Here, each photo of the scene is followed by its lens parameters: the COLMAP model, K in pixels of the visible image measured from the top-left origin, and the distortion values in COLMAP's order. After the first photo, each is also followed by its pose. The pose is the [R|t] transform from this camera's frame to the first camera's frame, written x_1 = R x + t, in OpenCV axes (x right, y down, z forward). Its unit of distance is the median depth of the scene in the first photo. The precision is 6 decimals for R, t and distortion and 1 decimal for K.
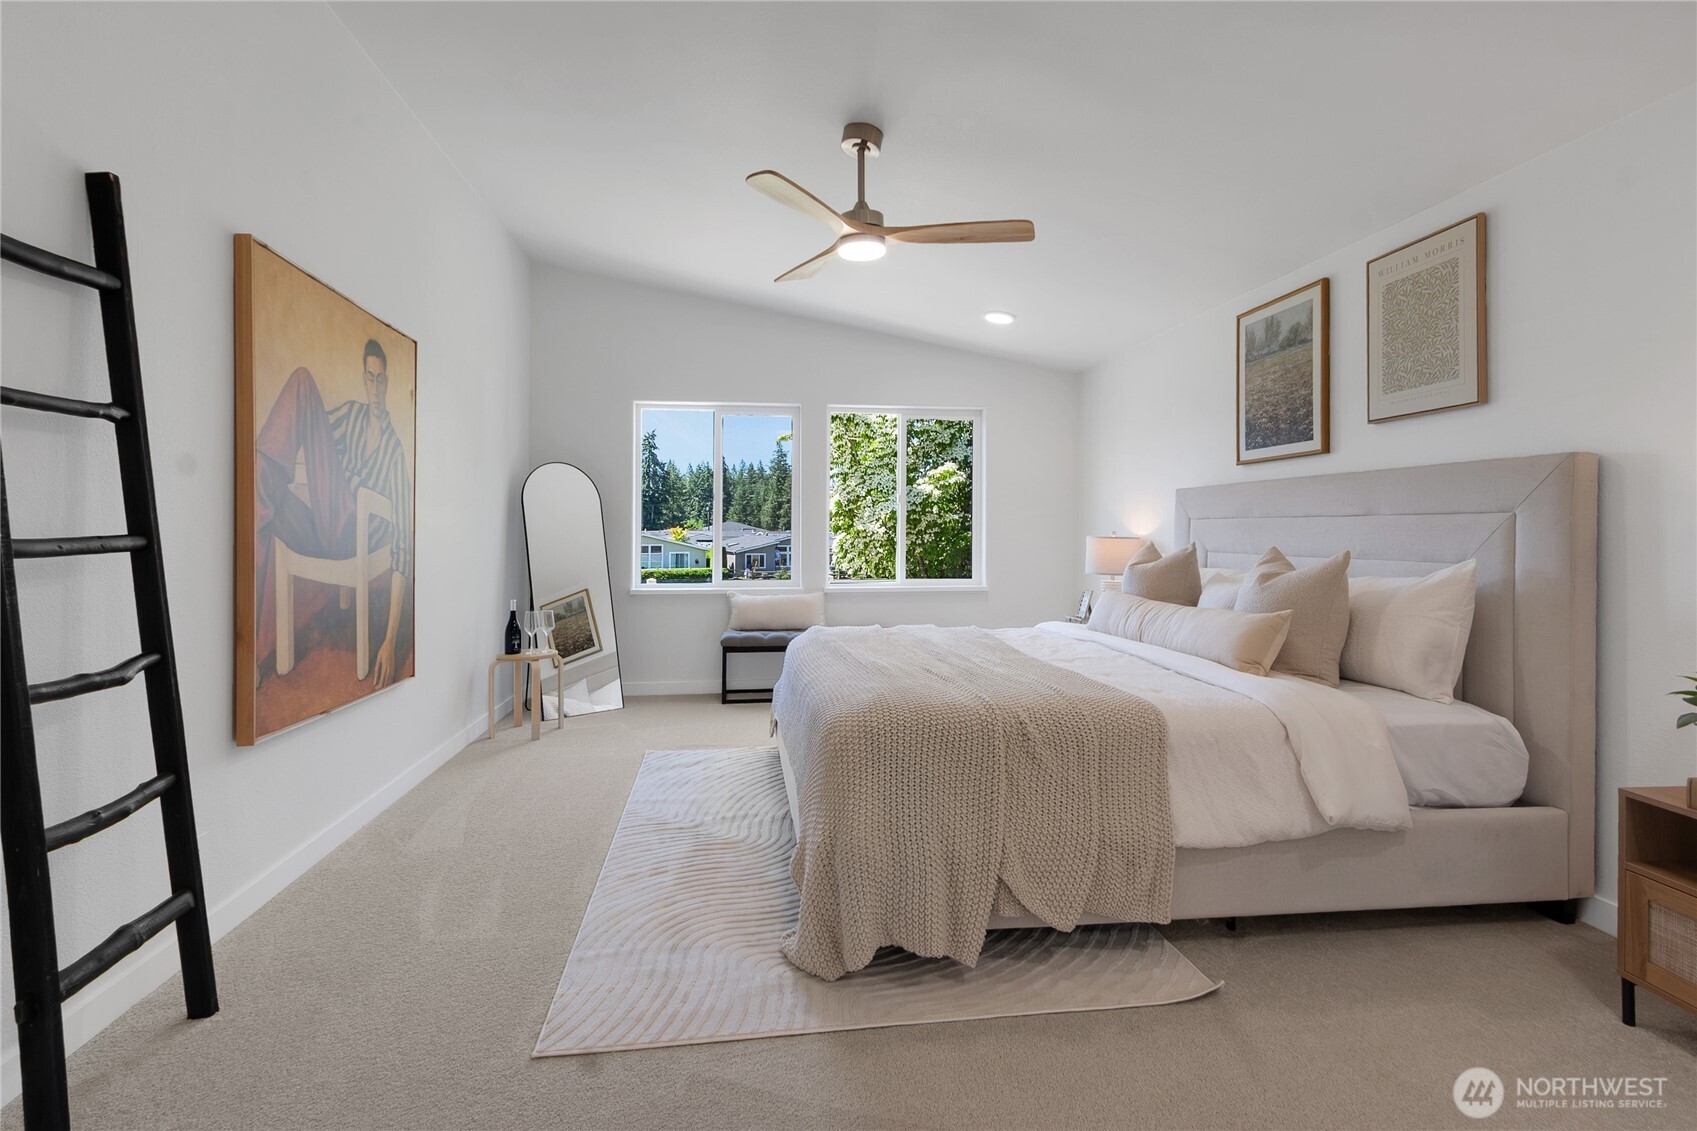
lens RADIAL K [[798.0, 0, 842.9], [0, 798.0, 515.5], [0, 0, 1]] dist [0.001200, 0.000202]
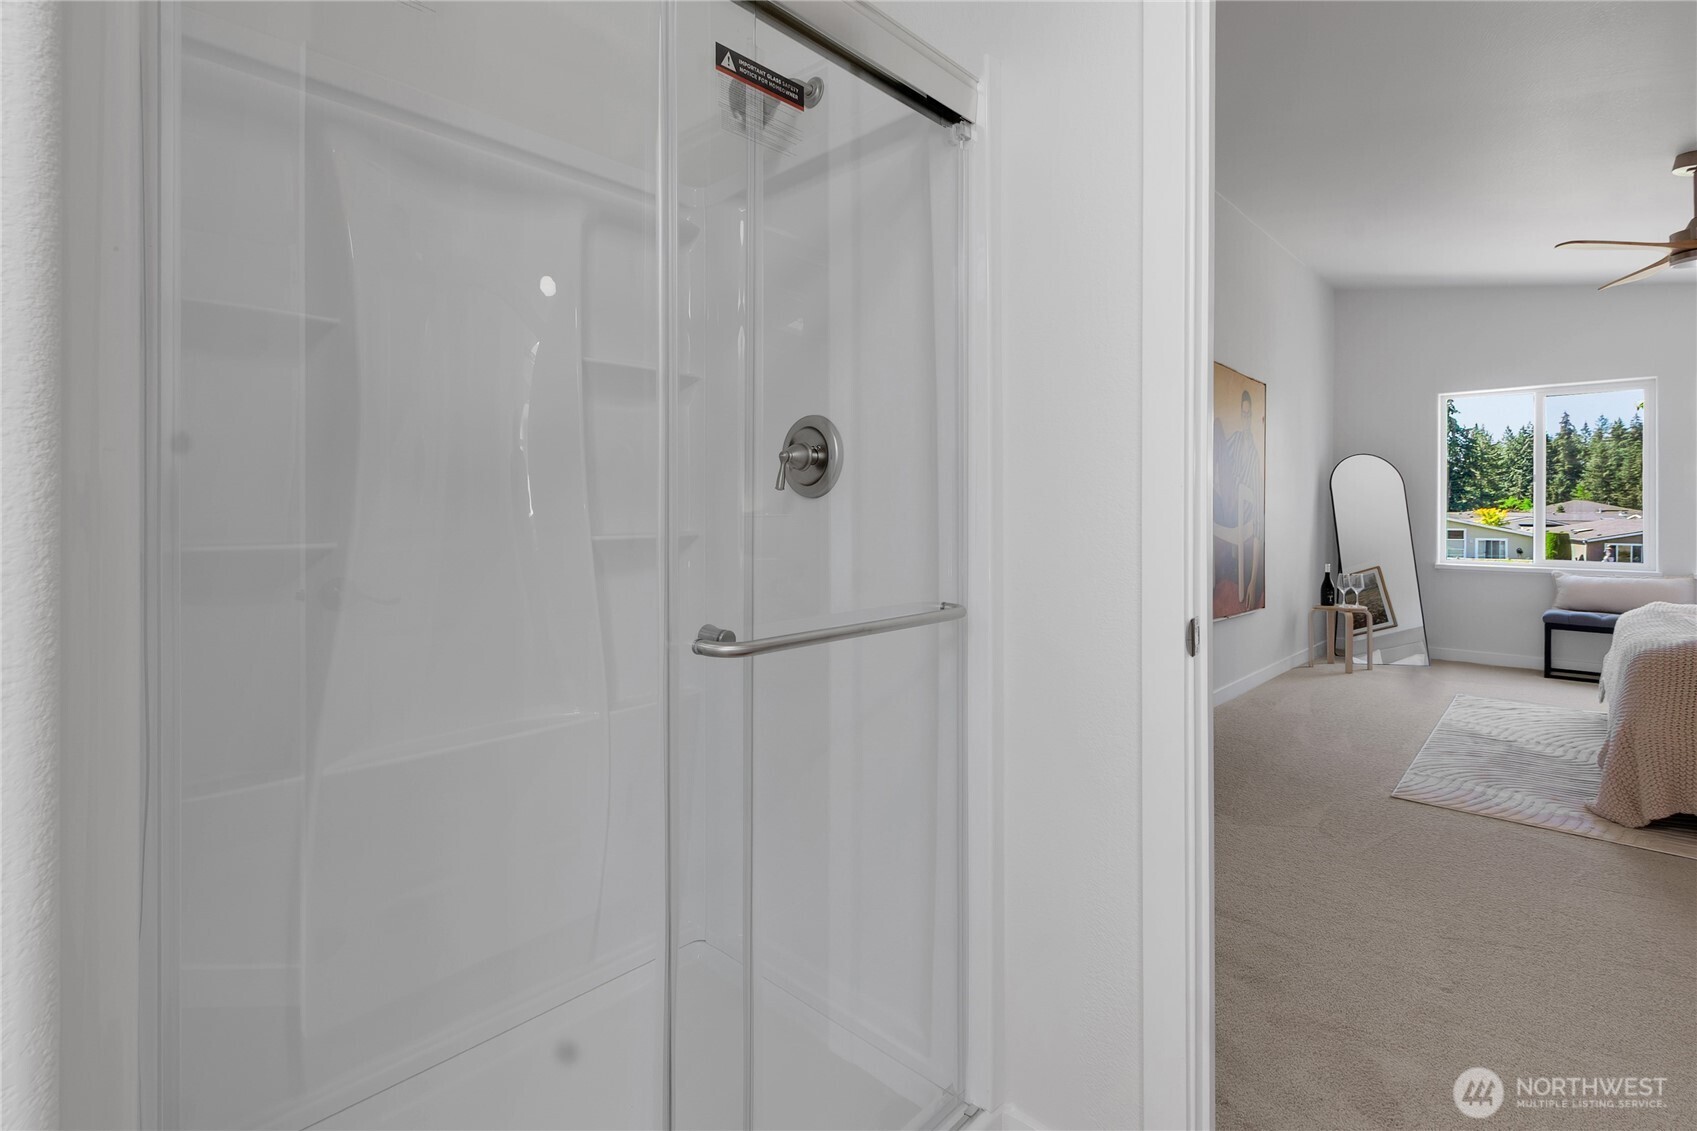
lens RADIAL K [[793.1, 0, 830.9], [0, 793.1, 507.7], [0, 0, 1]] dist [0.002171, 0.000228]
pose [[0.624815, 0.001105, -0.780772, 0.106039], [0.010527, 0.999896, 0.009839, -0.008225], [0.780702, -0.014367, 0.624739, -0.516716]]
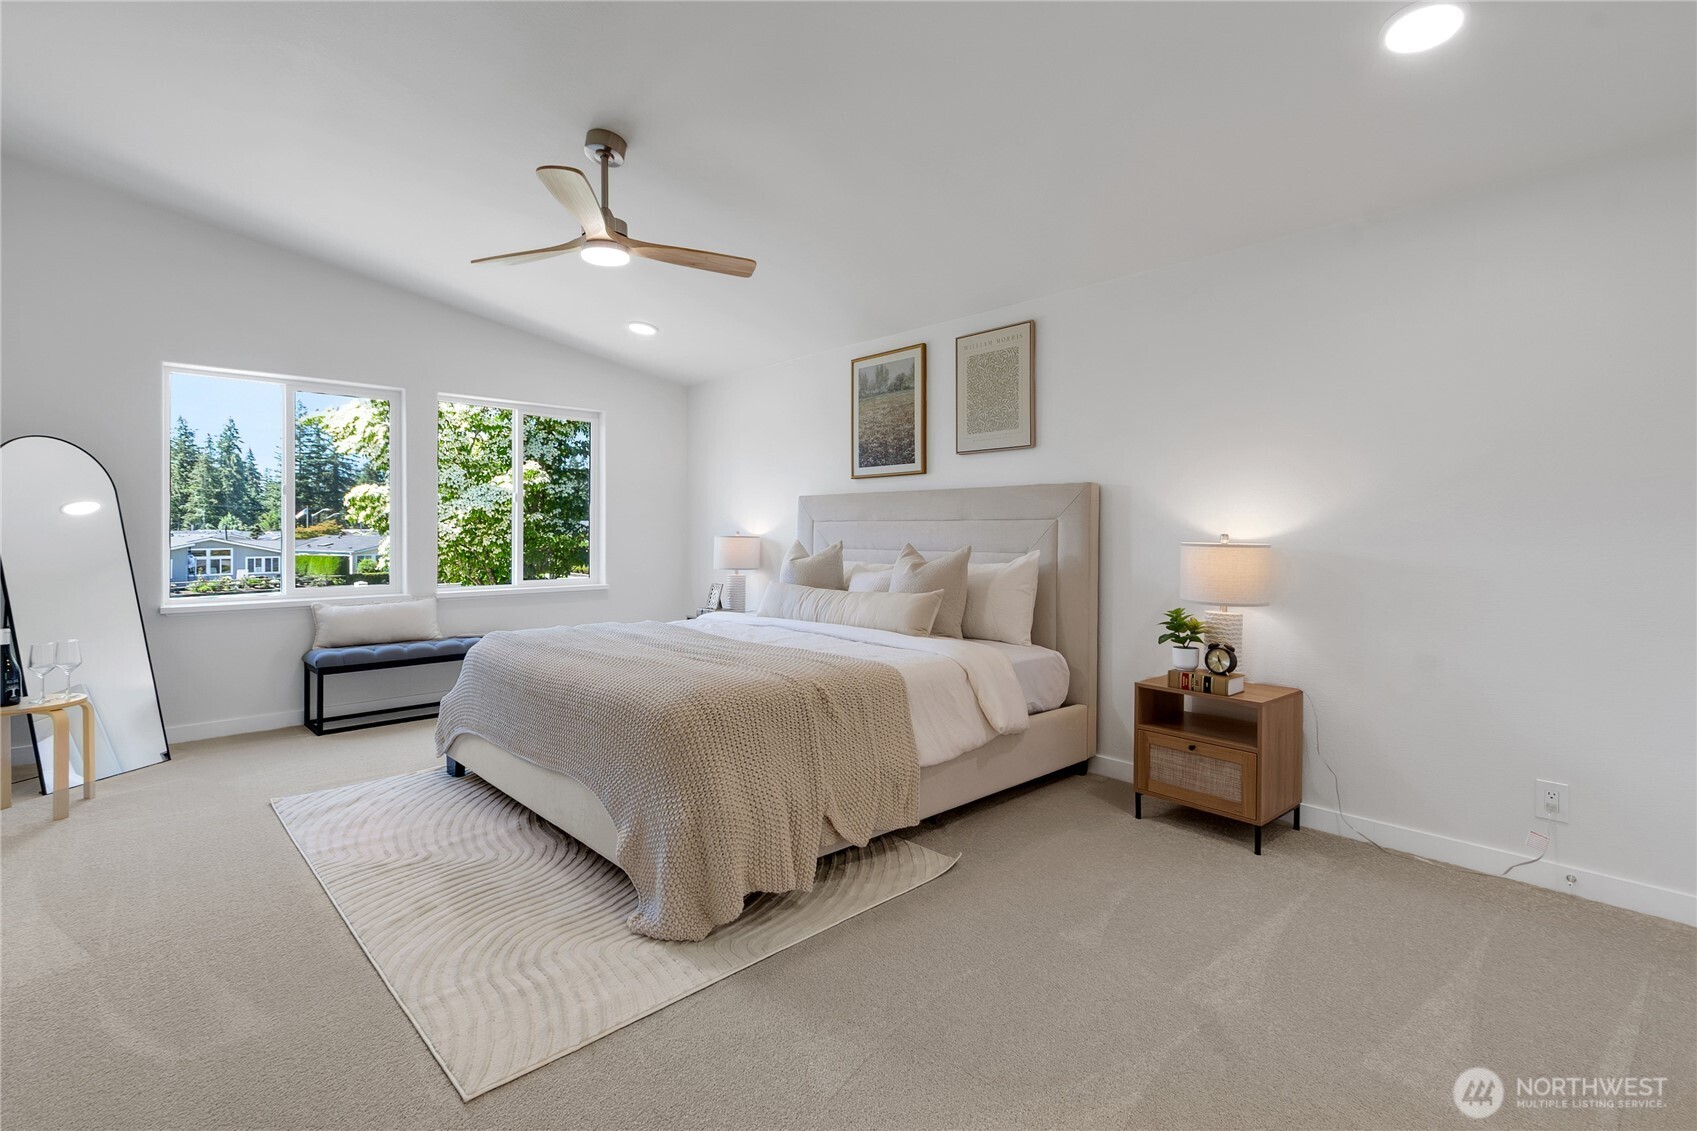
lens RADIAL K [[781.9, 0, 842.2], [0, 781.9, 523.6], [0, 0, 1]] dist [0.000417, 0.000179]
pose [[0.811158, 0.004606, 0.584809, -0.255312], [-0.010986, 0.999913, 0.007364, -0.001510], [-0.584724, -0.012398, 0.811137, 0.007955]]
